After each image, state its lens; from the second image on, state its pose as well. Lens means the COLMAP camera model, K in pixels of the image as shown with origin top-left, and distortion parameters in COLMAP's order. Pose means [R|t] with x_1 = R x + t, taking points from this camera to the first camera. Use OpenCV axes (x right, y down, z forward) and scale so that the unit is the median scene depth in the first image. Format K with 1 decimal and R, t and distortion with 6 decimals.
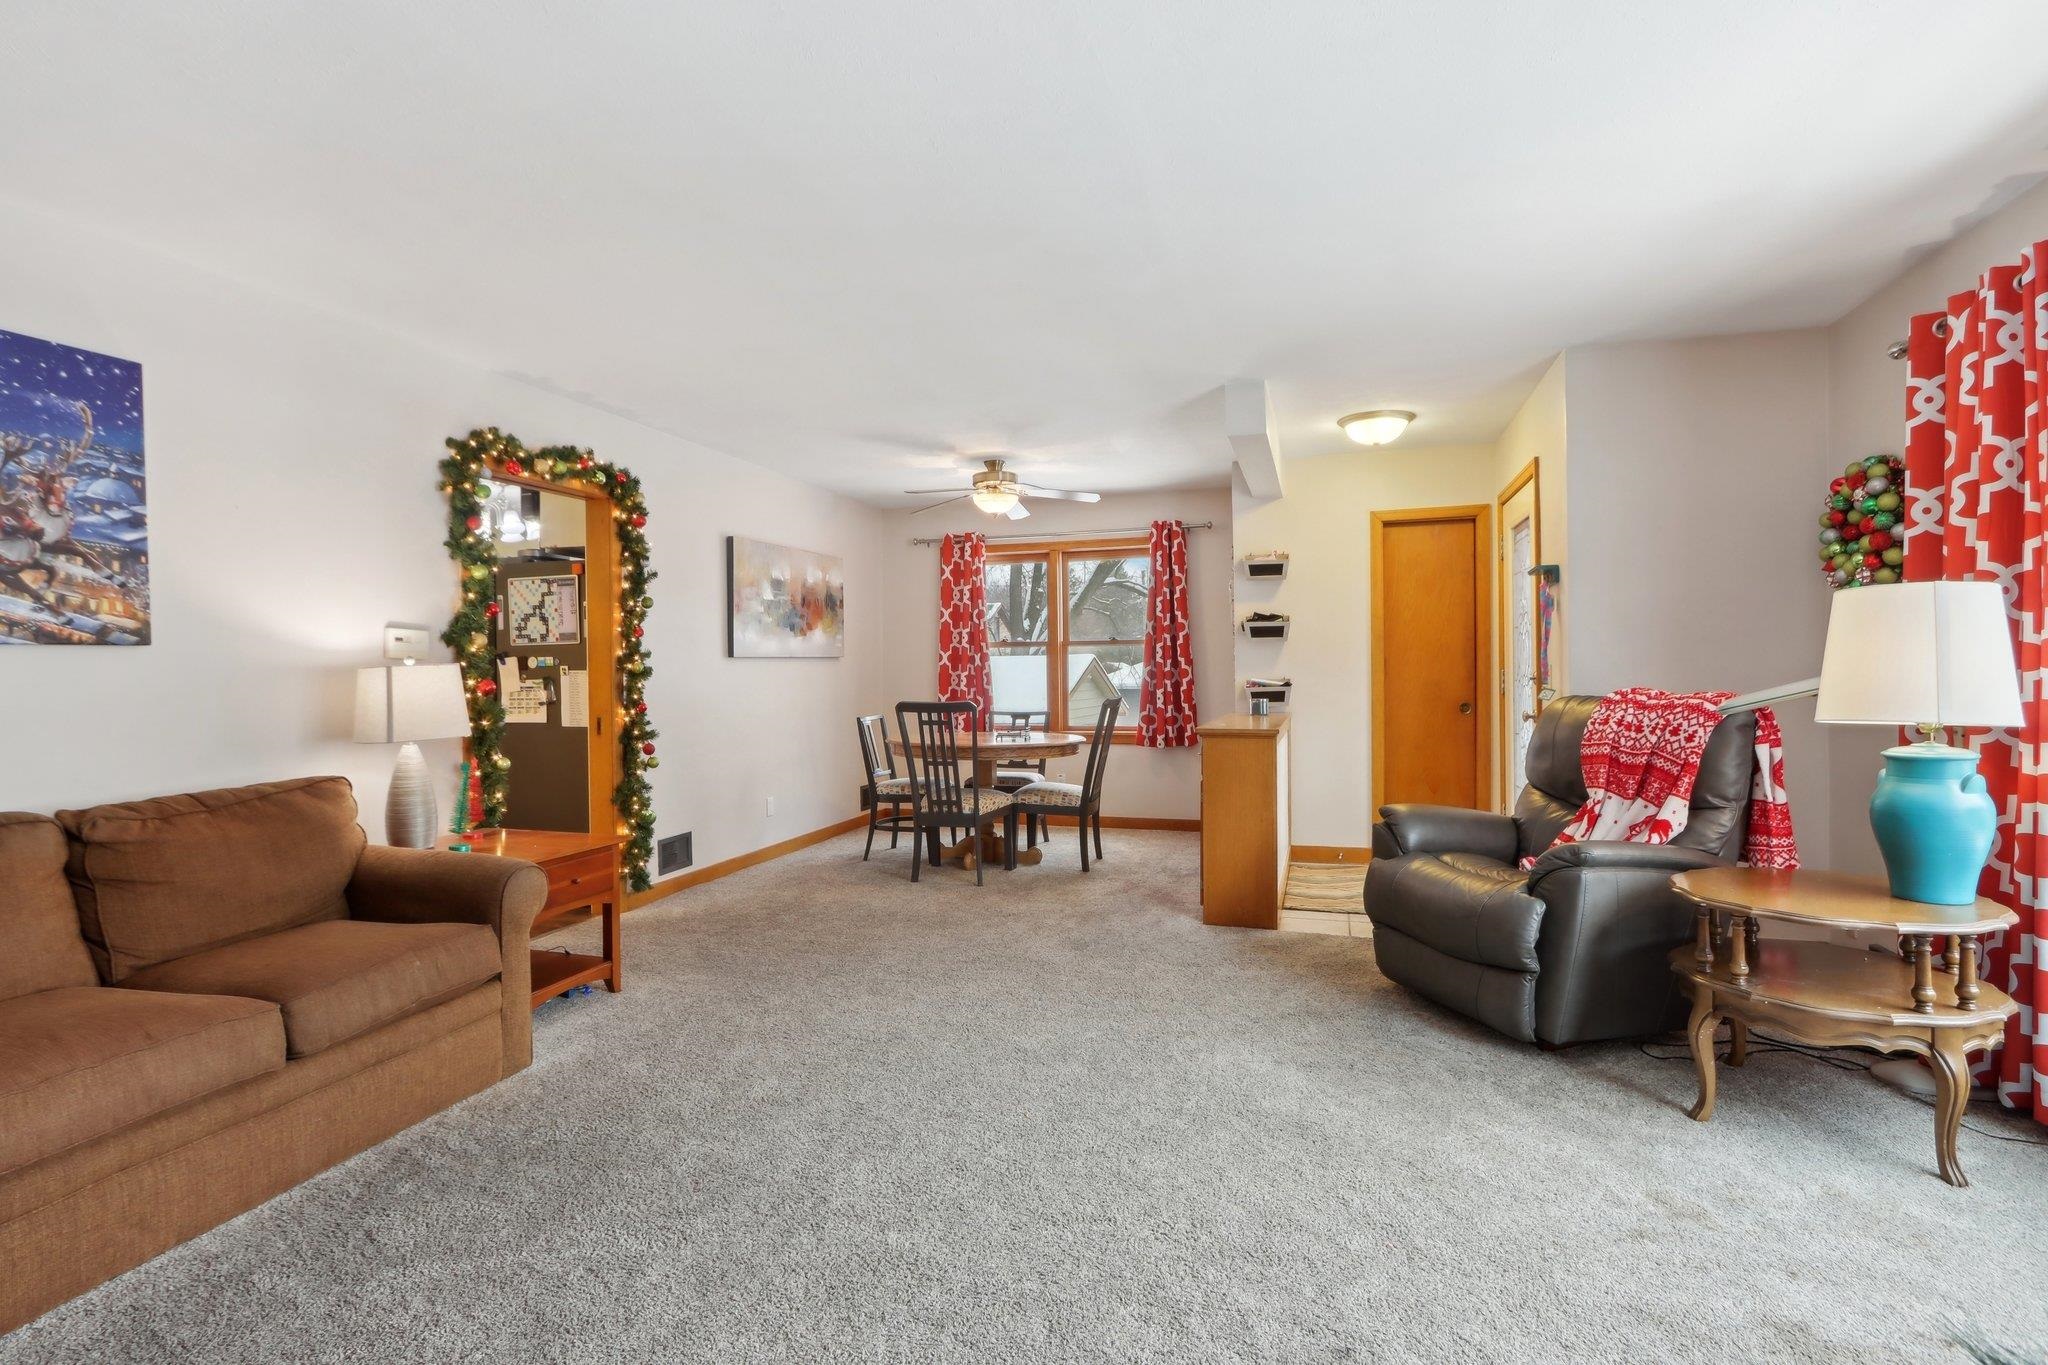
lens RADIAL K [[993.3, 0, 1020.6], [0, 993.3, 676.5], [0, 0, 1]] dist [-0.019128, 0.003097]
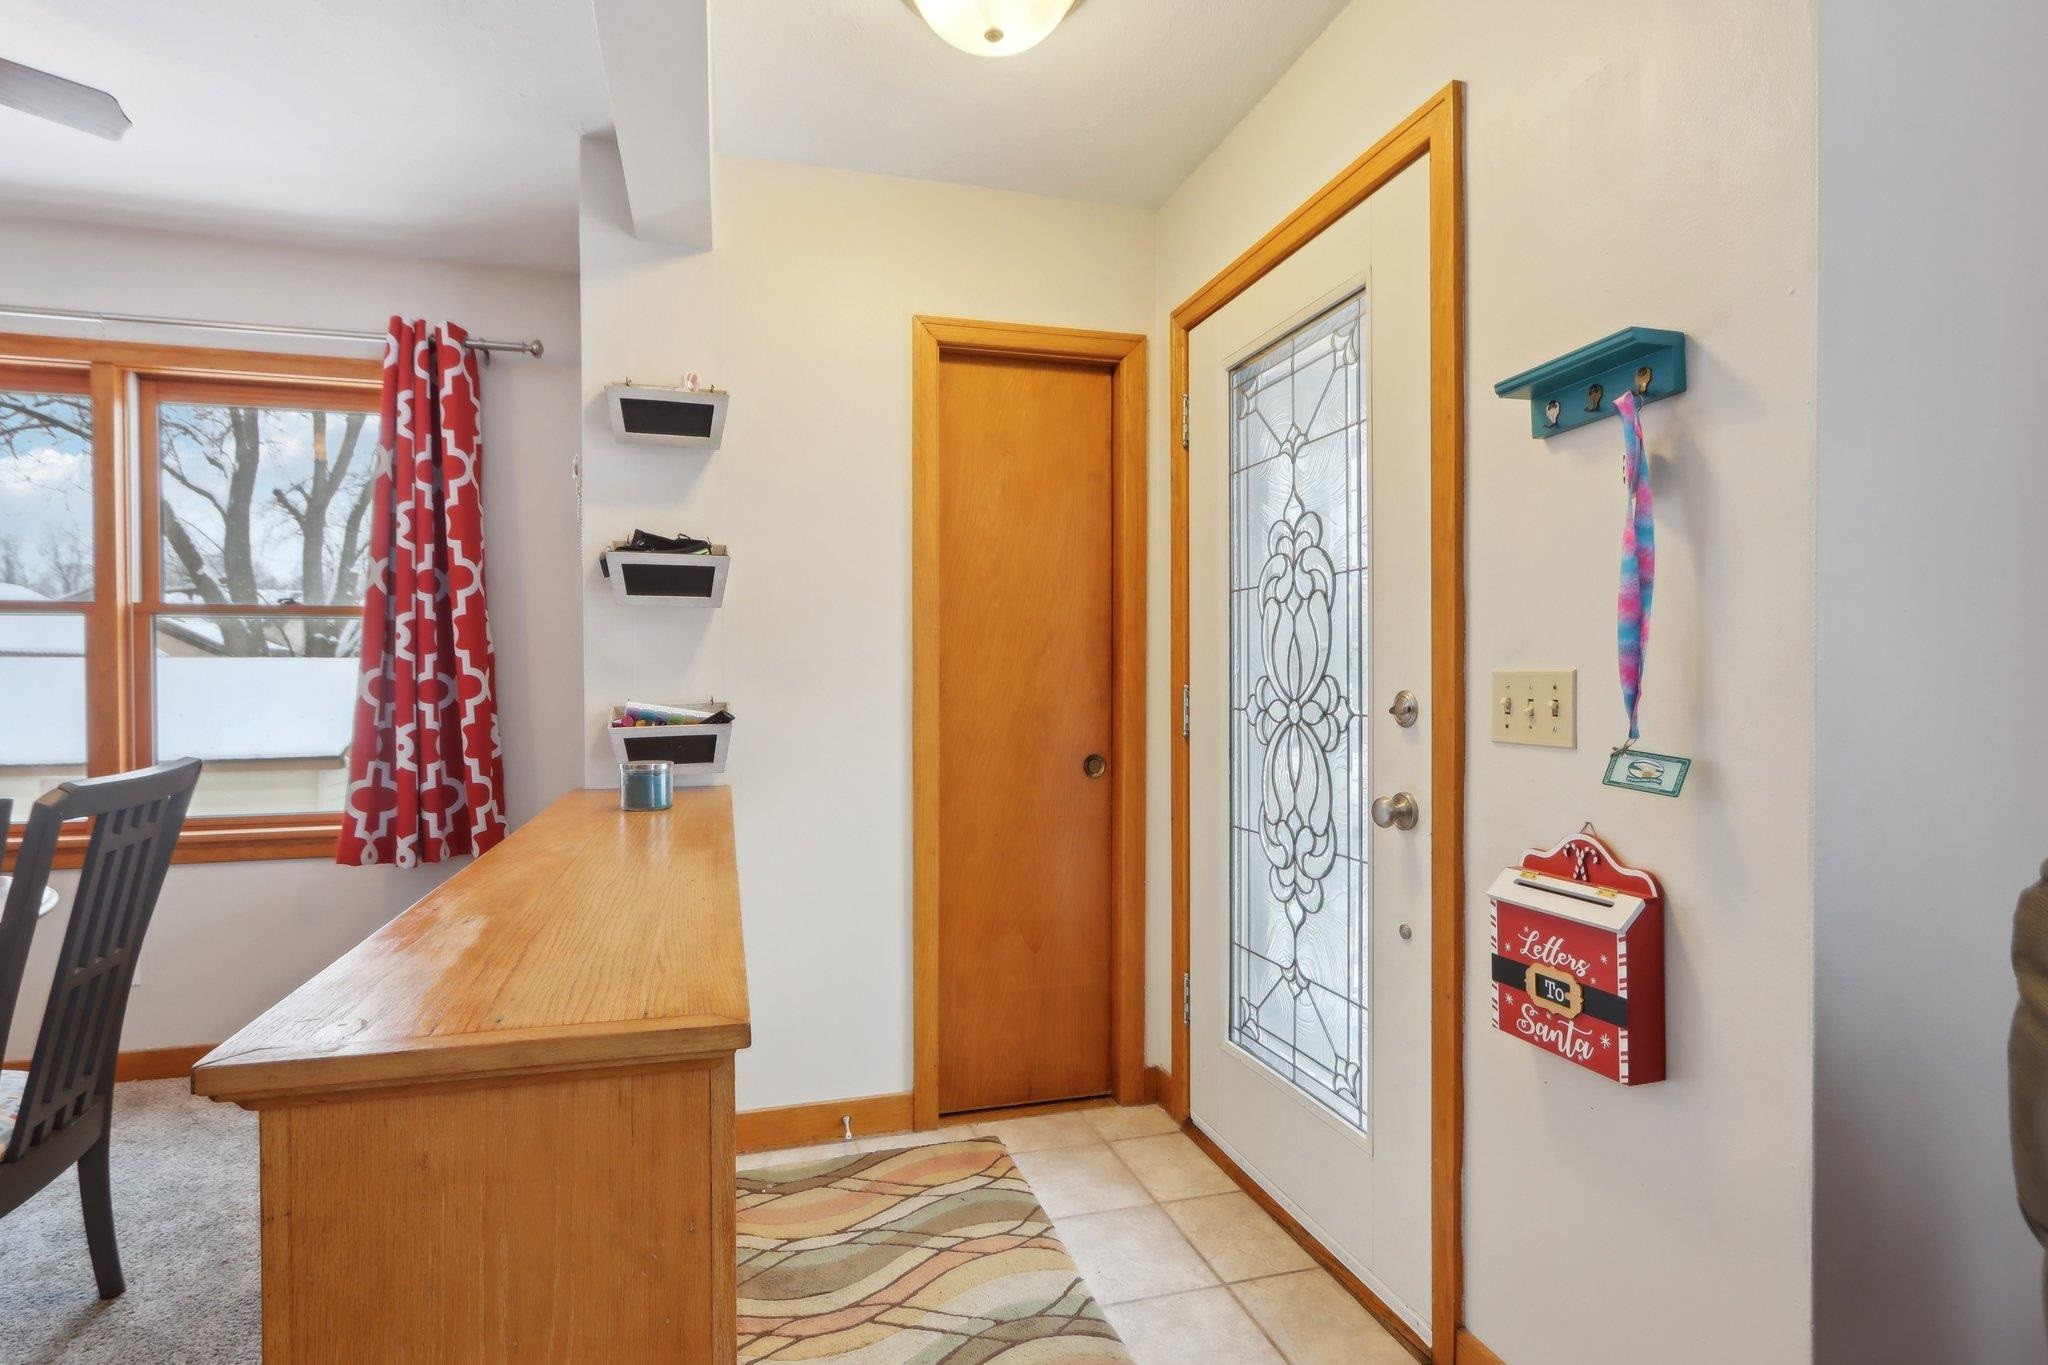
lens RADIAL K [[993.3, 0, 981.8], [0, 993.3, 679.0], [0, 0, 1]] dist [-0.019128, 0.003097]
pose [[0.850170, 0.005342, 0.526482, 0.128750], [-0.002101, 0.999975, -0.006754, -0.004107], [-0.526505, 0.004636, 0.850160, 0.525696]]
